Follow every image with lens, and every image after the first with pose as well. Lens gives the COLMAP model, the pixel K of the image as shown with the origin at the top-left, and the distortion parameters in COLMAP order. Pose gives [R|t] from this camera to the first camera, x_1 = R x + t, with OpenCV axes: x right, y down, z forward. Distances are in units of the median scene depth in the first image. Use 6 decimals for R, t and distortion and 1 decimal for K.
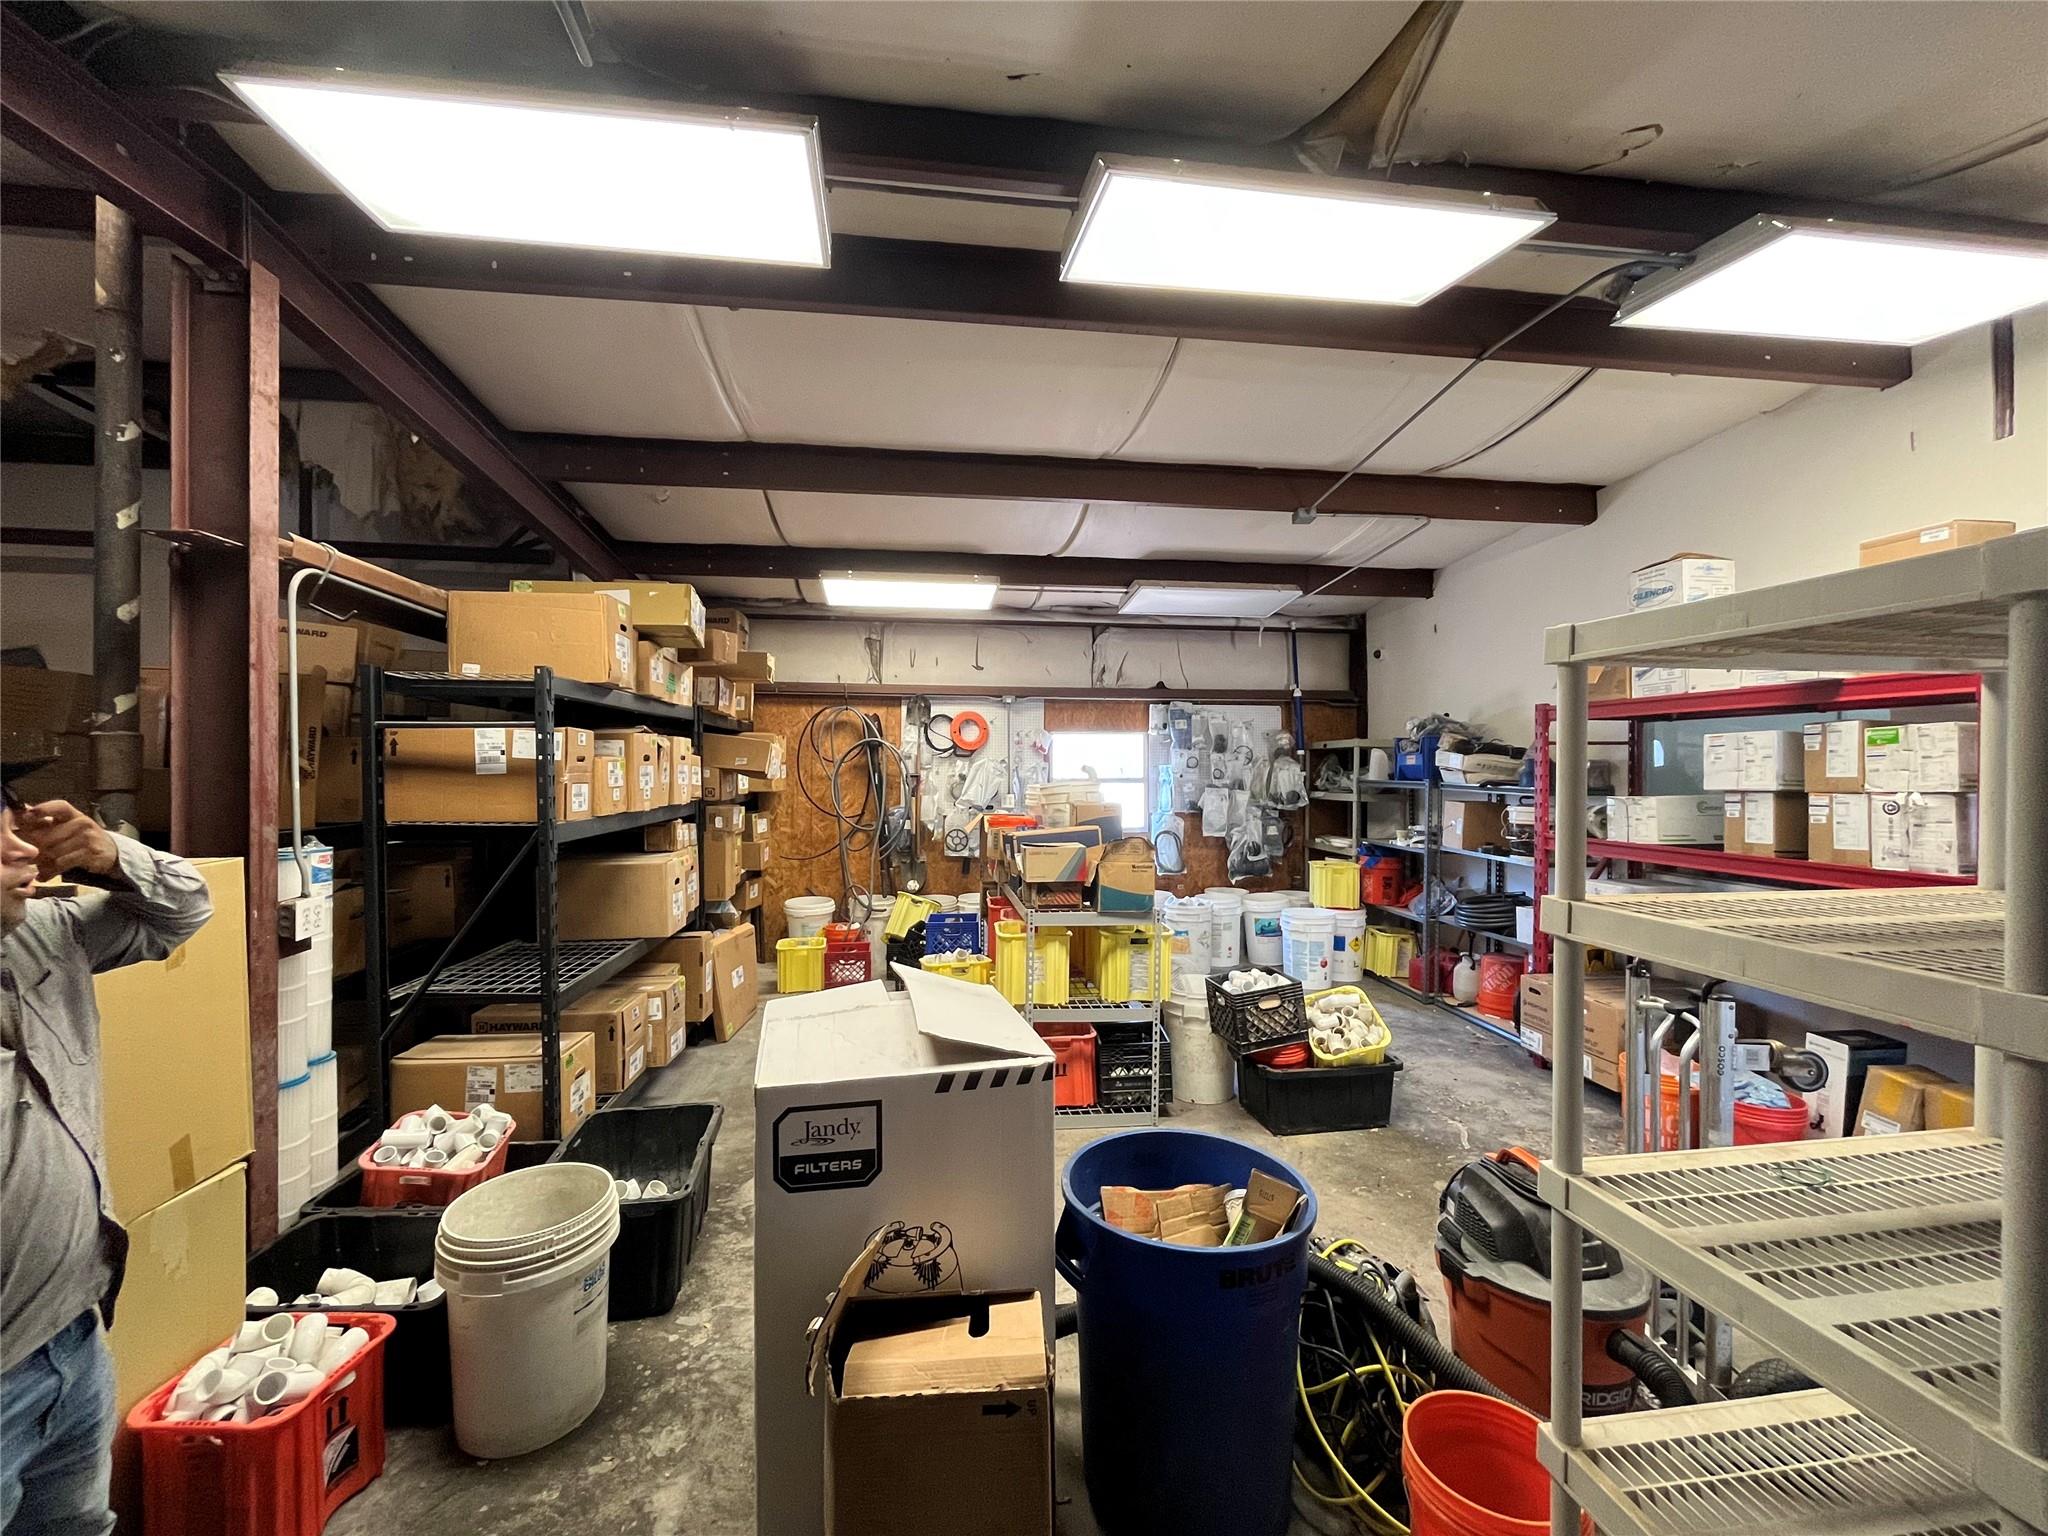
lens RADIAL K [[833.1, 0, 1010.4], [0, 833.1, 768.9], [0, 0, 1]] dist [-0.001009, -0.000540]
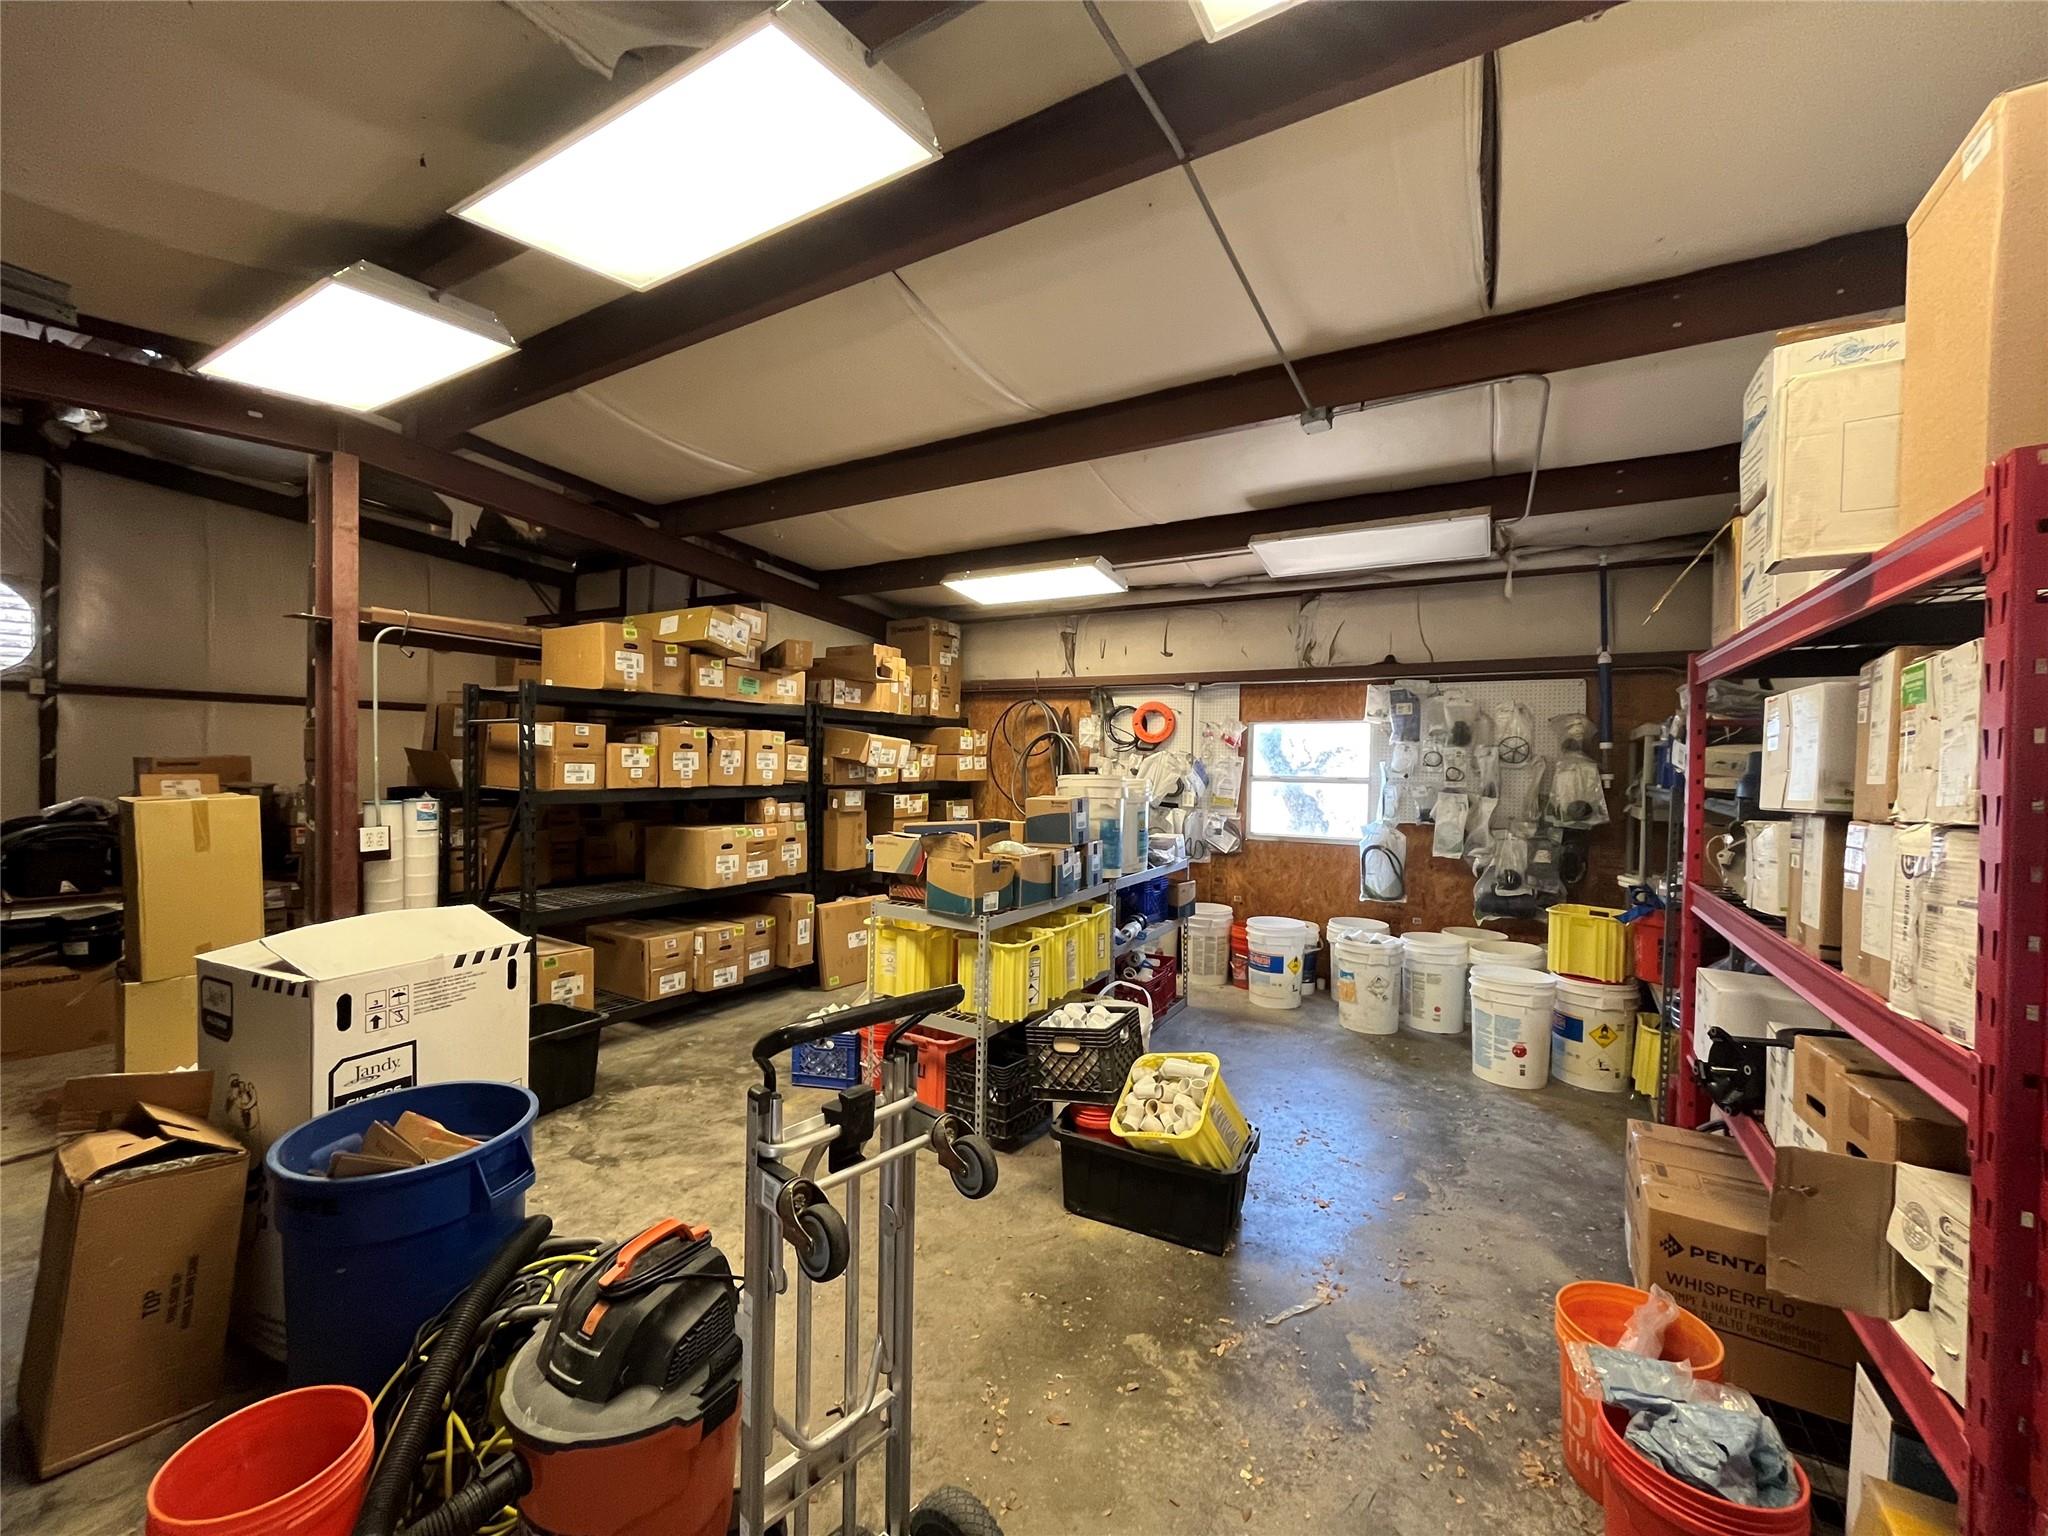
lens RADIAL K [[833.1, 0, 1013.2], [0, 833.1, 767.2], [0, 0, 1]] dist [-0.001009, -0.000540]
pose [[0.782786, 0.015642, -0.622094, 0.476782], [-0.016799, 0.999851, 0.004003, 0.003715], [0.622064, 0.007317, 0.782932, 0.201573]]
